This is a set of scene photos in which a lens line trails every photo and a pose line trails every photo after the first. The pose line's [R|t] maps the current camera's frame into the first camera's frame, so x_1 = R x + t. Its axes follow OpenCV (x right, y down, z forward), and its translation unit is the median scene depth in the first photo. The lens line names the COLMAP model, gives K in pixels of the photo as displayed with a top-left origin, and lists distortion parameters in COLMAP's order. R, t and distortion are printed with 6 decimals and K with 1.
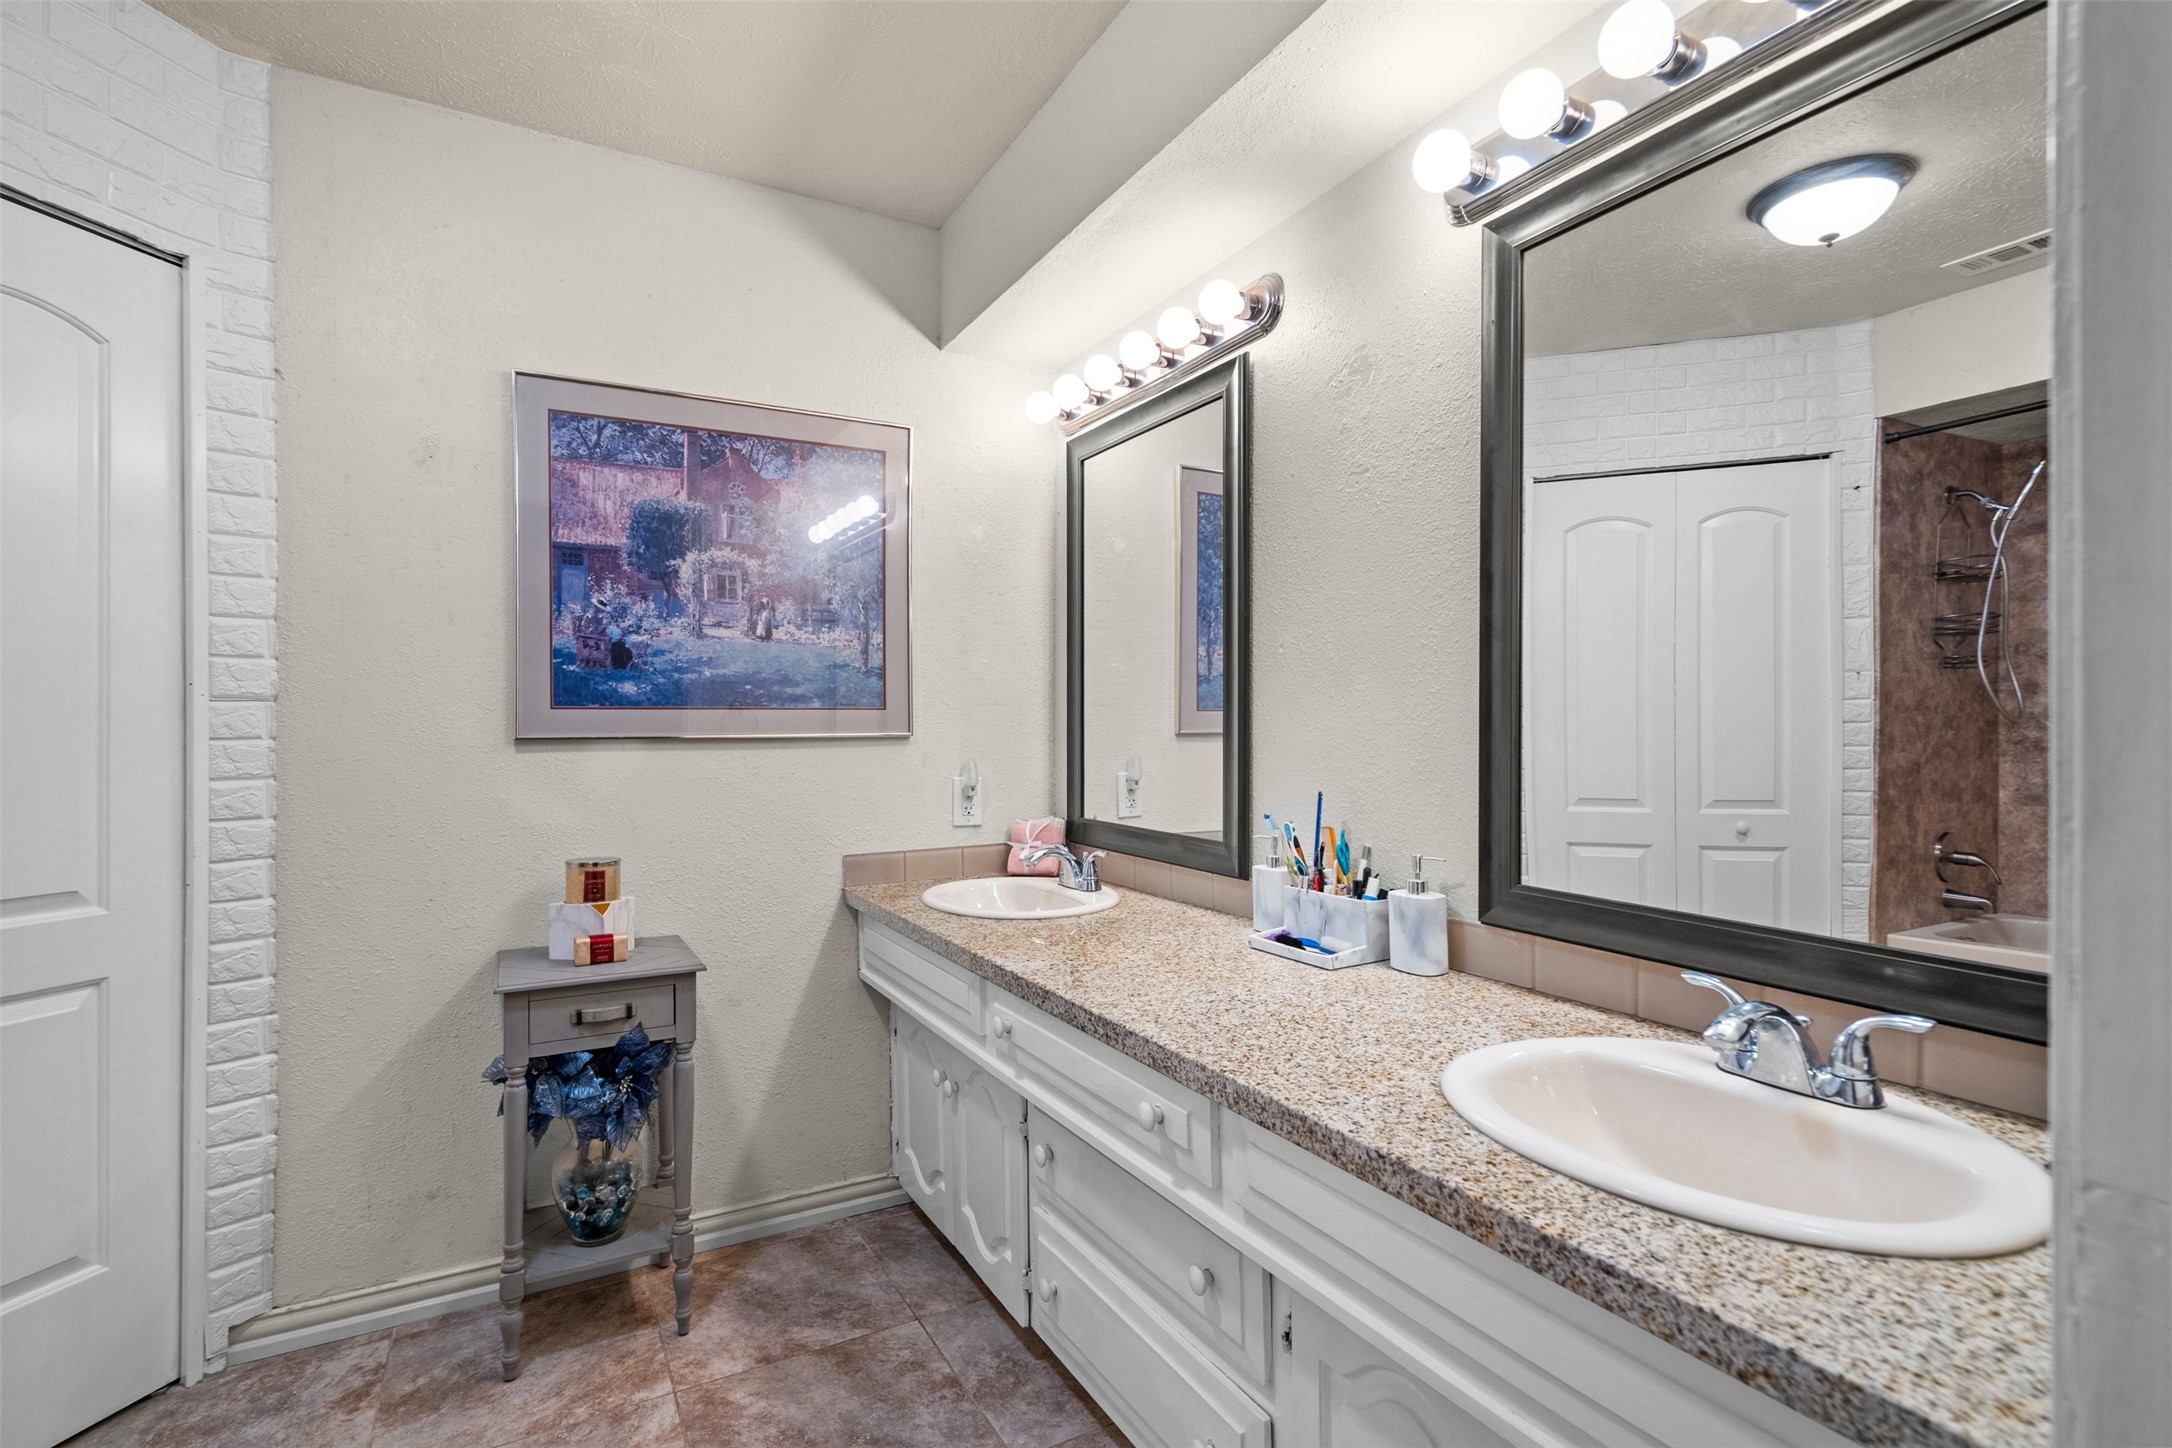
lens RADIAL K [[1024.6, 0, 1103.8], [0, 1024.6, 726.3], [0, 0, 1]] dist [-0.000635, 0.002160]
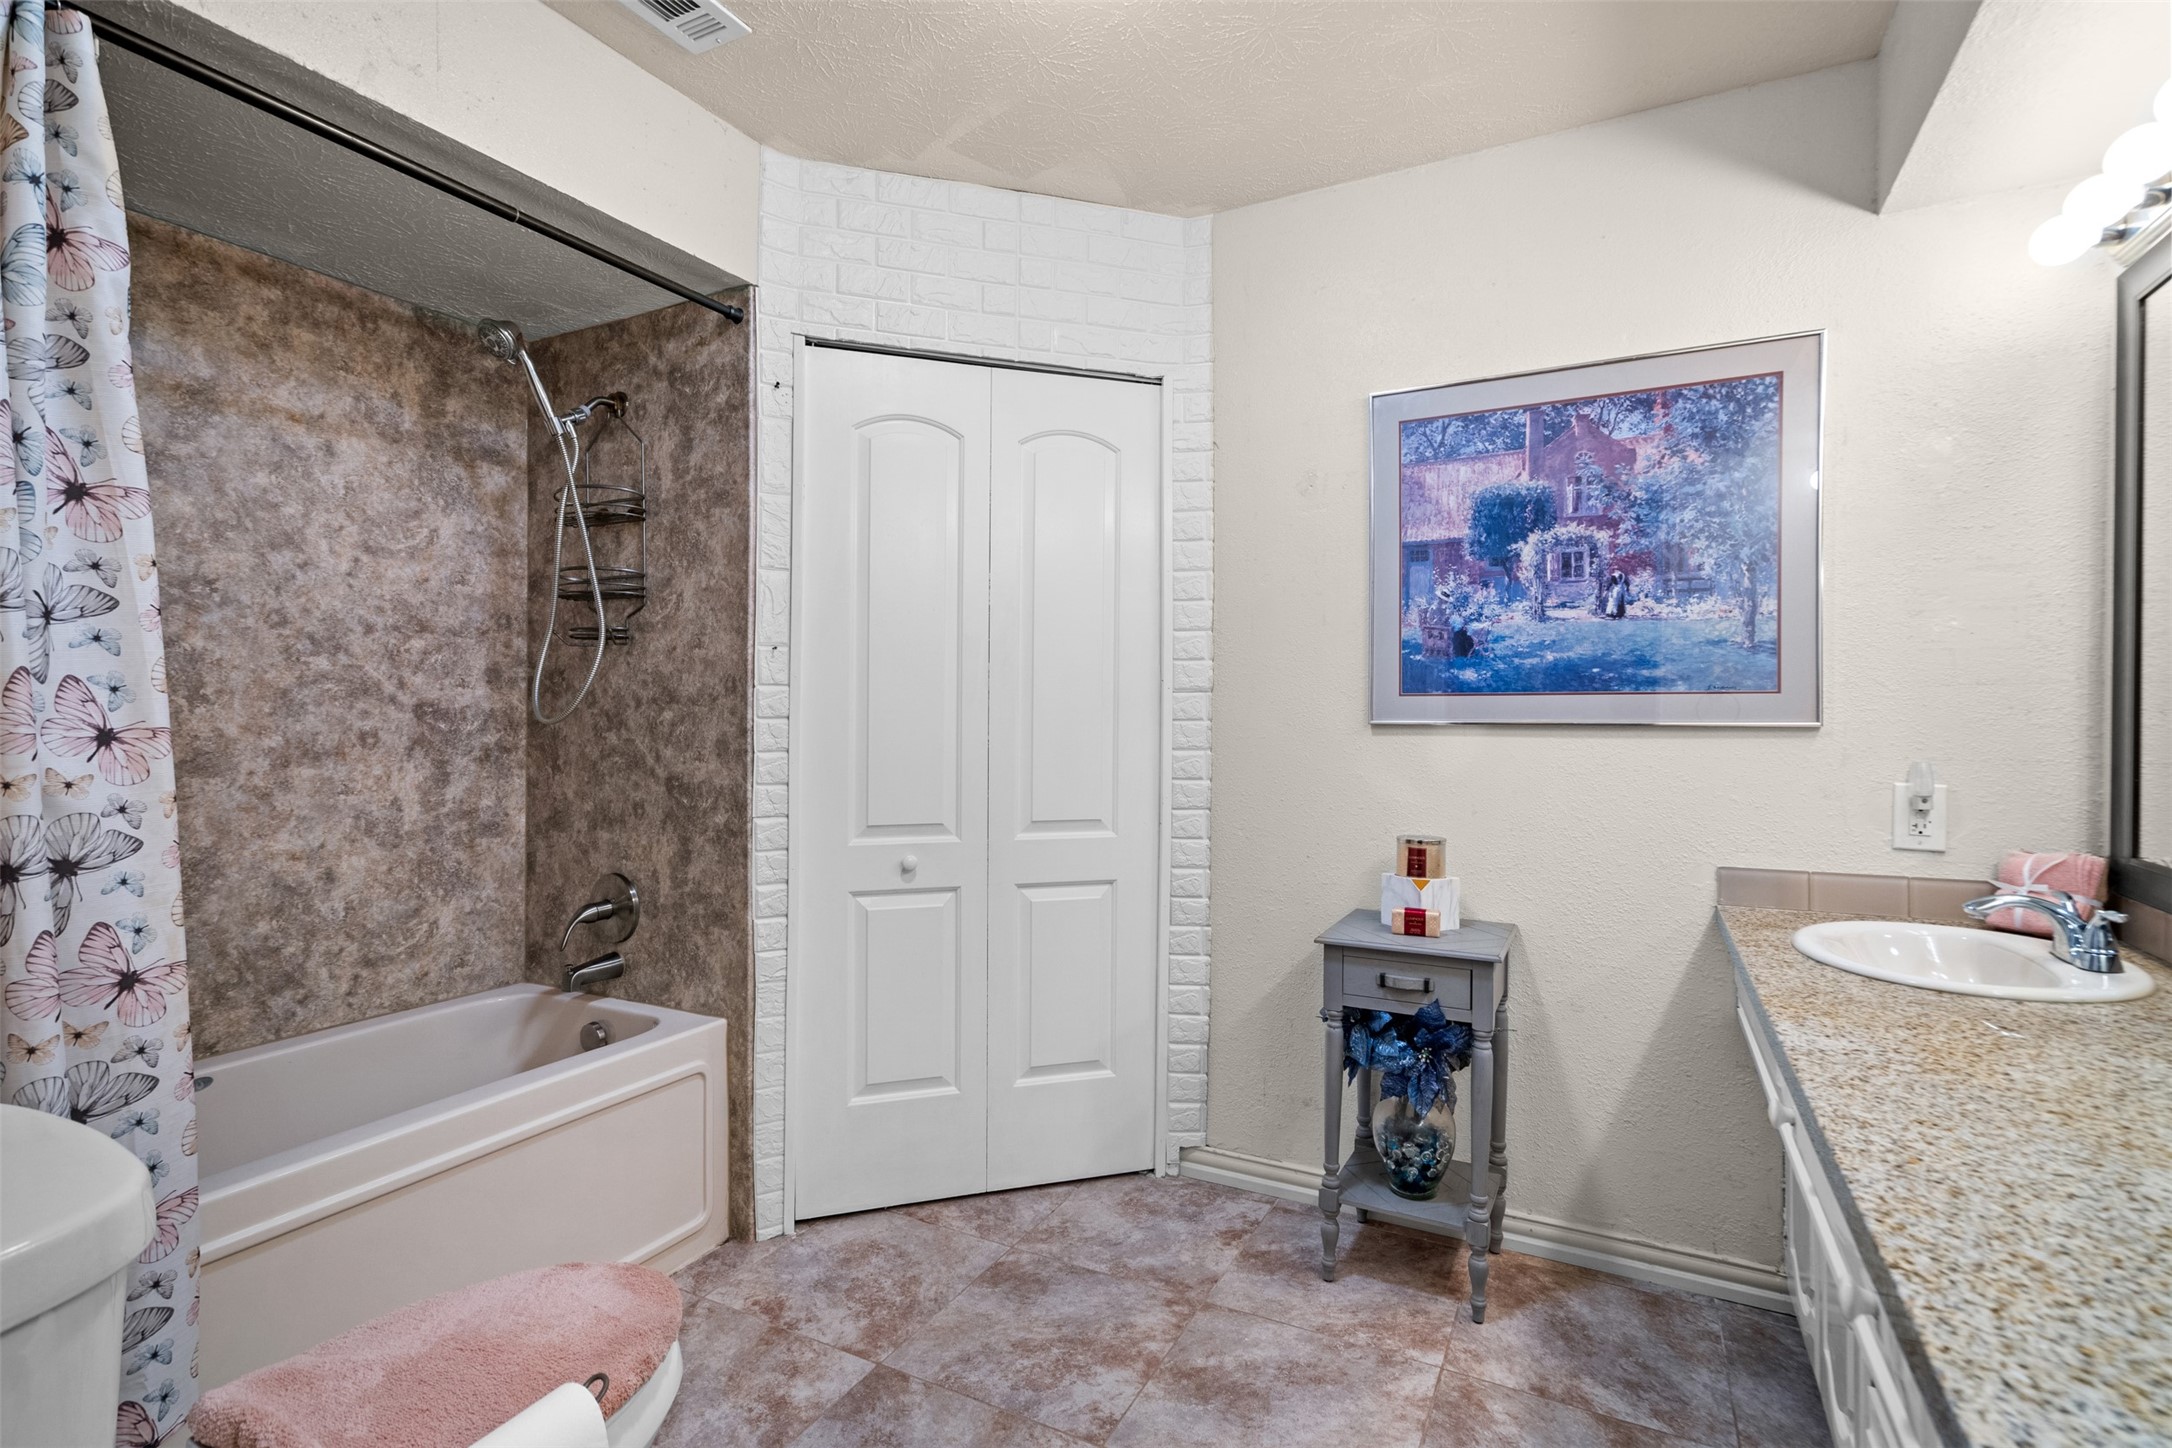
lens RADIAL K [[1024.6, 0, 1101.5], [0, 1024.6, 718.7], [0, 0, 1]] dist [-0.000635, 0.002160]
pose [[0.545025, 0.009585, -0.838365, 0.219140], [-0.005502, 0.999954, 0.007856, 0.000427], [0.838402, 0.000331, 0.545052, 0.148533]]
